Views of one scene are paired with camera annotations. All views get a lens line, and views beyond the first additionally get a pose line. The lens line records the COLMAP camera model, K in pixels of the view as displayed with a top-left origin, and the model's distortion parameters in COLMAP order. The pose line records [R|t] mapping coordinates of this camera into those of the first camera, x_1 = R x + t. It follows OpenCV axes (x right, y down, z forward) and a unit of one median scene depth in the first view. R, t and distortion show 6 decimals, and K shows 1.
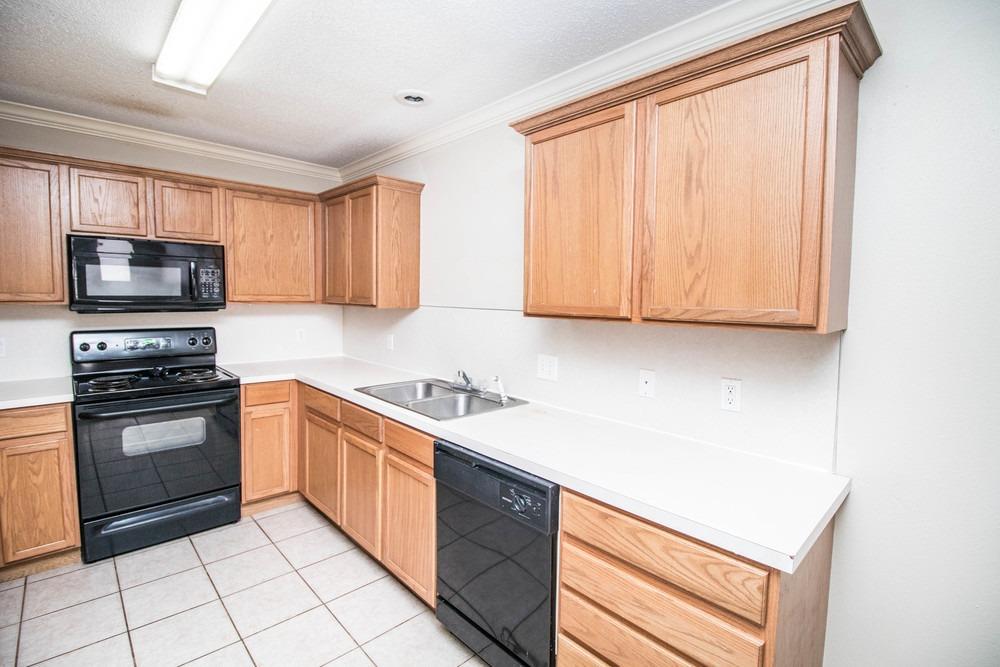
lens RADIAL K [[466.9, 0, 499.6], [0, 466.9, 329.0], [0, 0, 1]] dist [-0.005375, -0.001941]
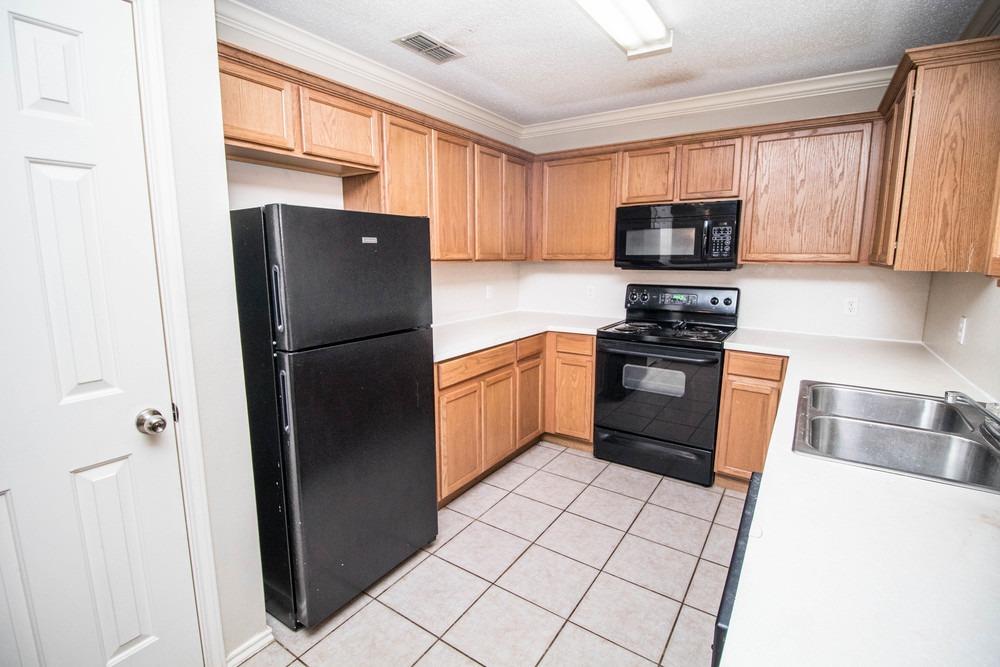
lens RADIAL K [[466.9, 0, 499.8], [0, 466.9, 328.6], [0, 0, 1]] dist [-0.005375, -0.001941]
pose [[0.219284, 0.138484, -0.965783, 0.246645], [-0.068972, 0.989599, 0.126239, -0.009479], [0.973220, 0.038930, 0.226555, 0.341849]]
